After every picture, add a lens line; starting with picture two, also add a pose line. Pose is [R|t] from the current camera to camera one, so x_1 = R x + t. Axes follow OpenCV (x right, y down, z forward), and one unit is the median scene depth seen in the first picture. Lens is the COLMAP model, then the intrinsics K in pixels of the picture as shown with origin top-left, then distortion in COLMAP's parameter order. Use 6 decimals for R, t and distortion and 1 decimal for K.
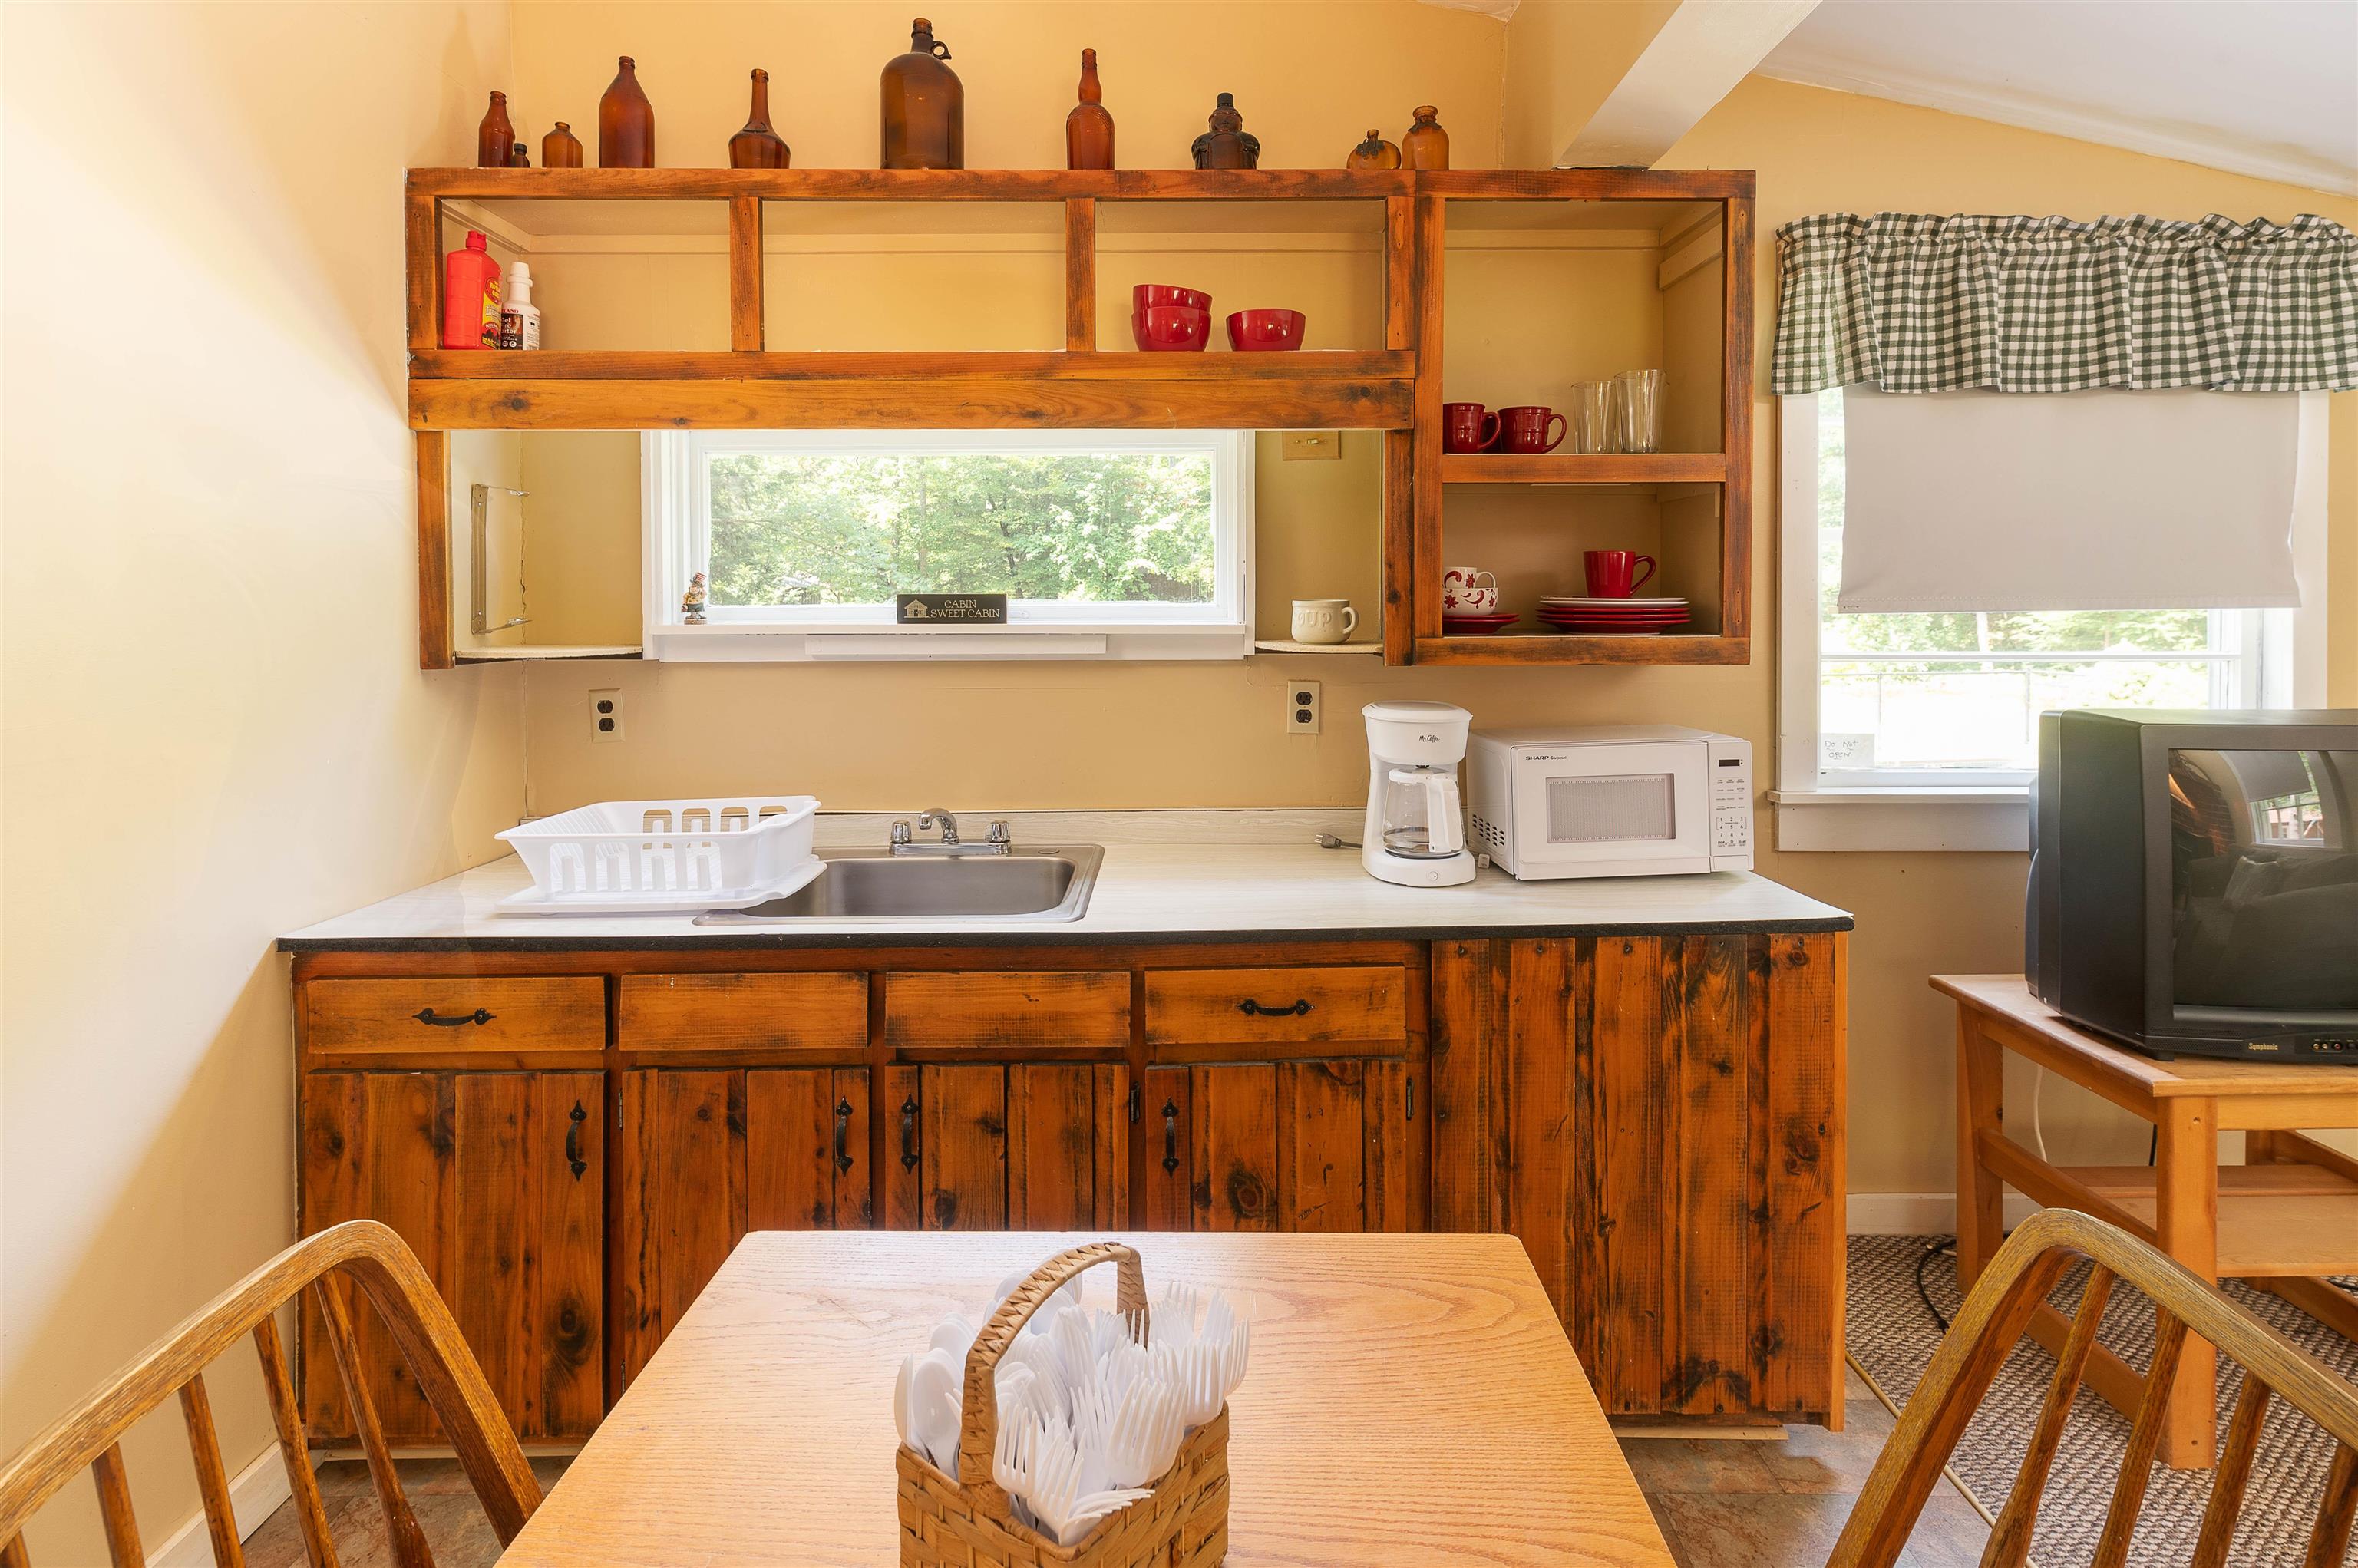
lens RADIAL K [[1027.5, 0, 1179.4], [0, 1027.5, 613.0], [0, 0, 1]] dist [-0.002103, 0.000164]
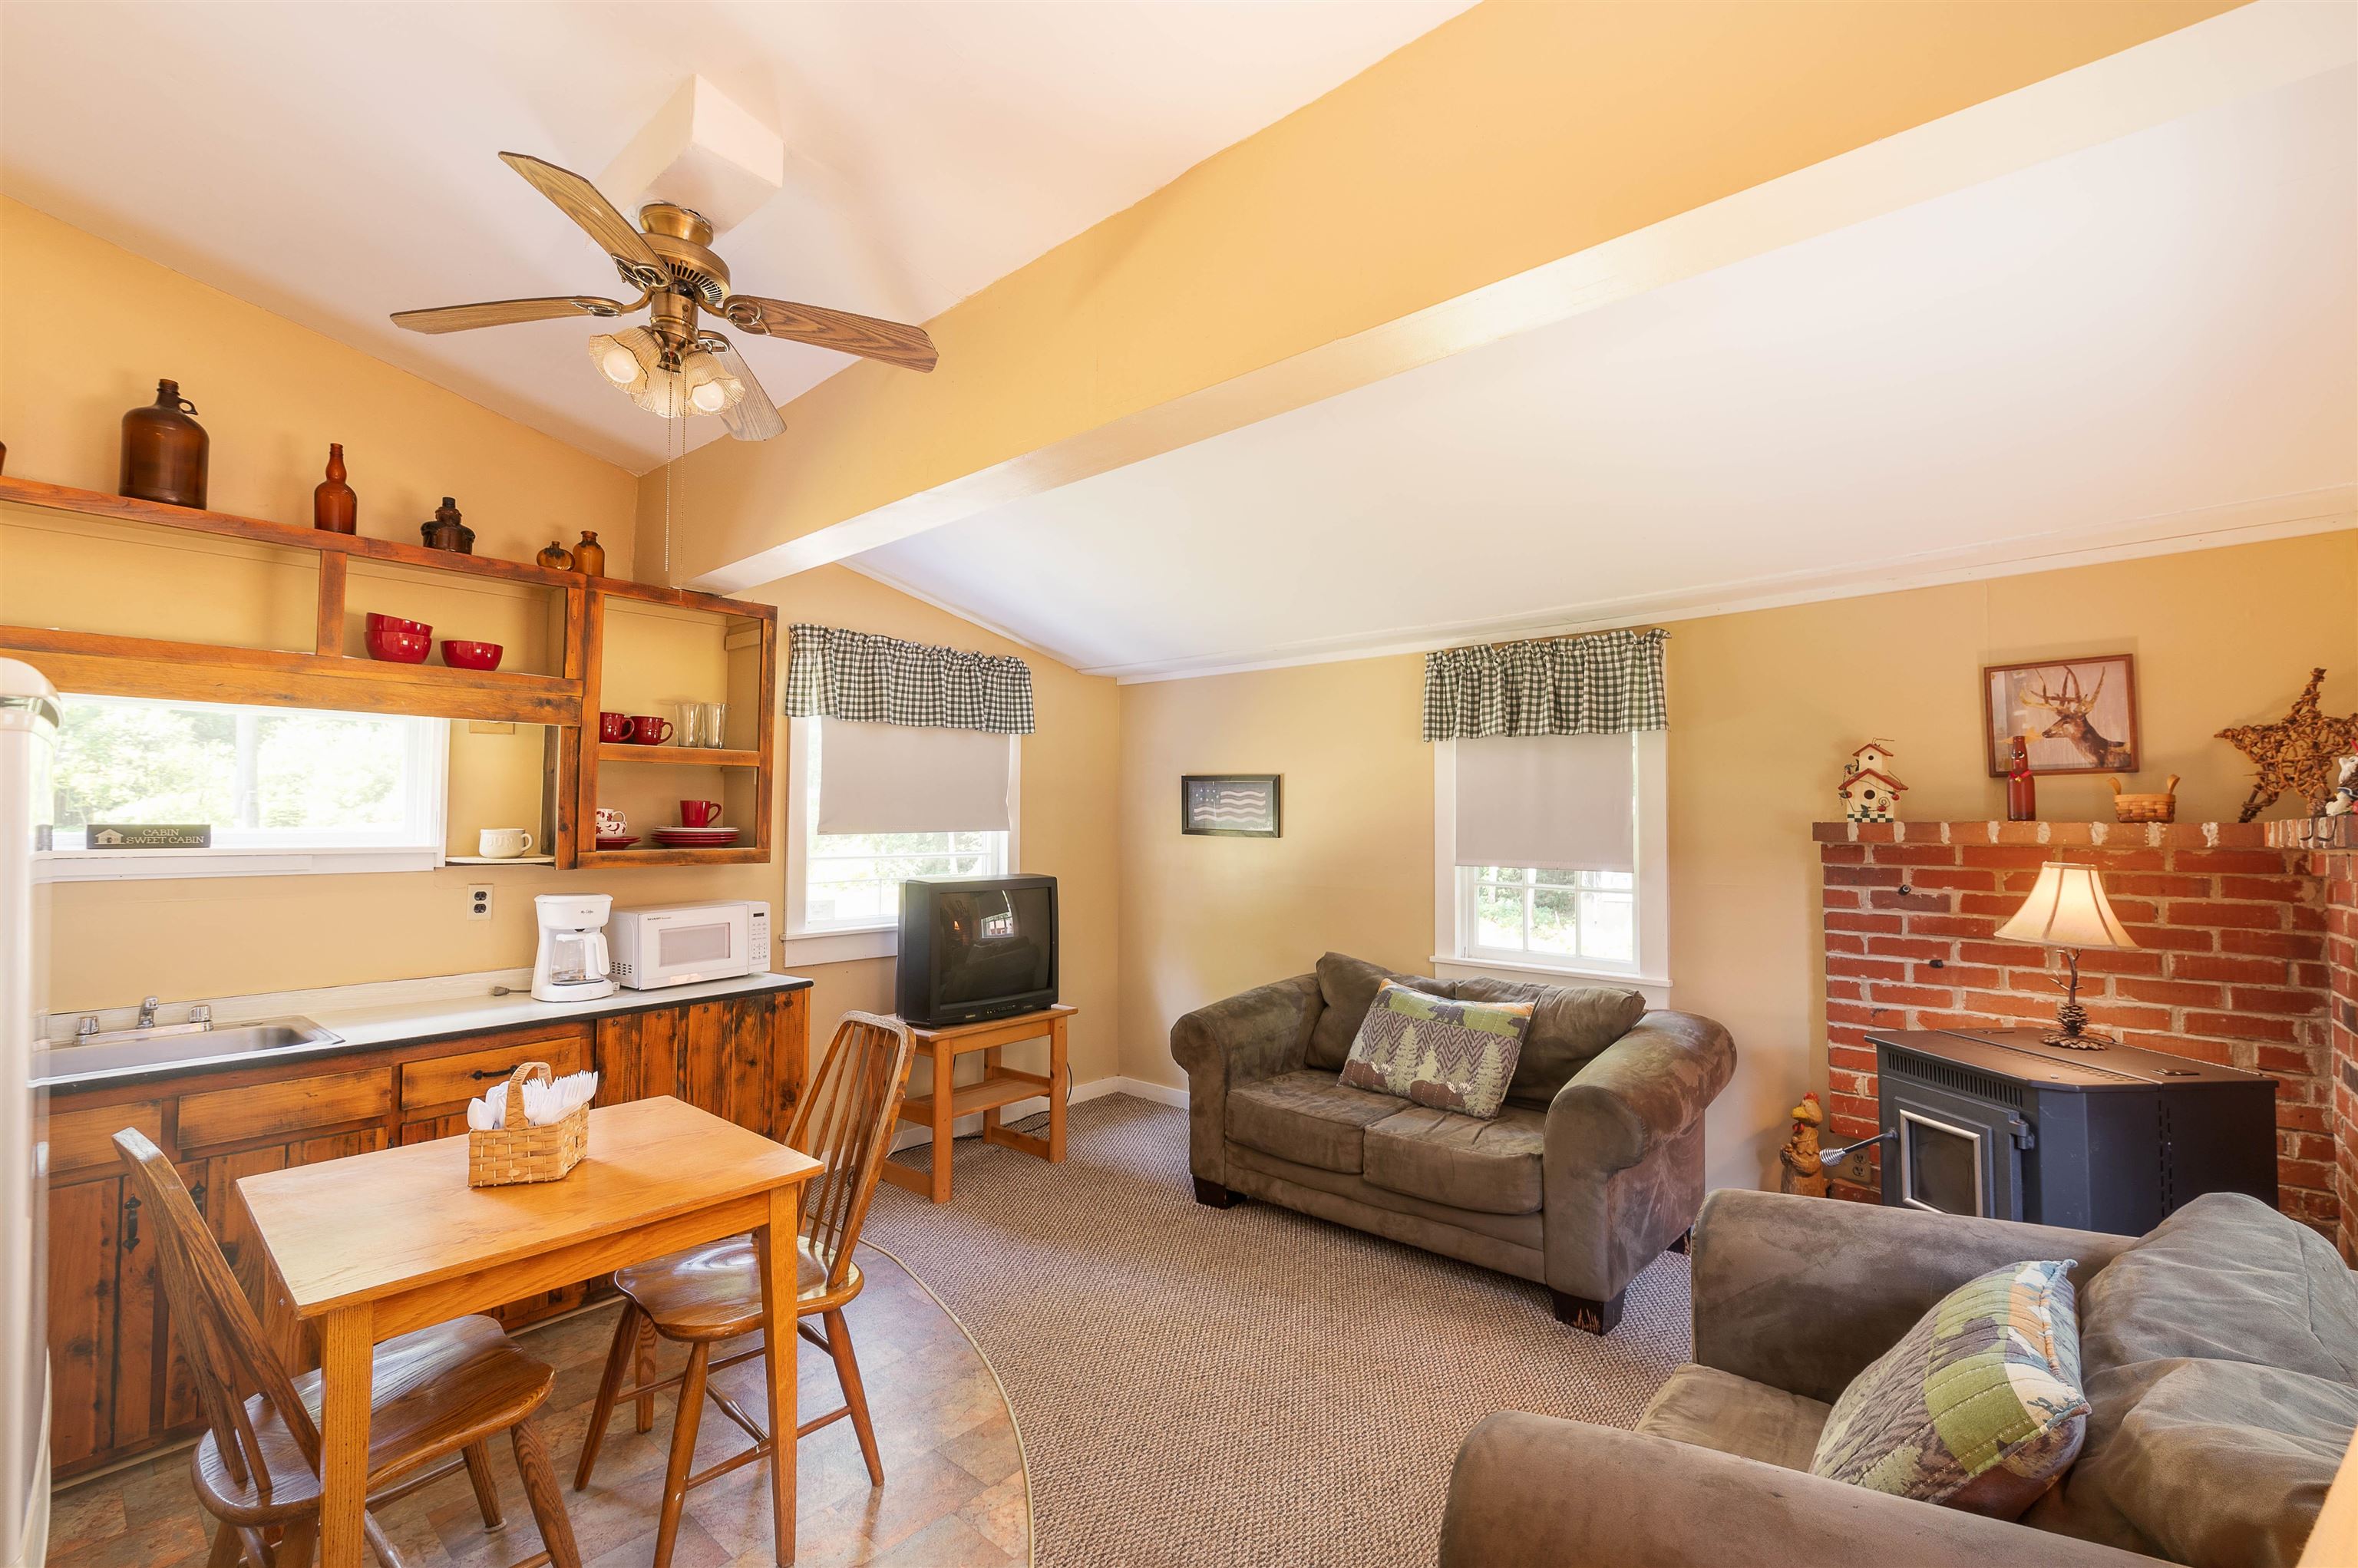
lens RADIAL K [[979.2, 0, 1167.6], [0, 979.2, 783.2], [0, 0, 1]] dist [0.001498, 0.000181]
pose [[0.639855, 0.034425, 0.767724, -0.372102], [0.002044, 0.998916, -0.046495, -0.011370], [-0.768493, 0.031319, 0.639091, -0.731711]]
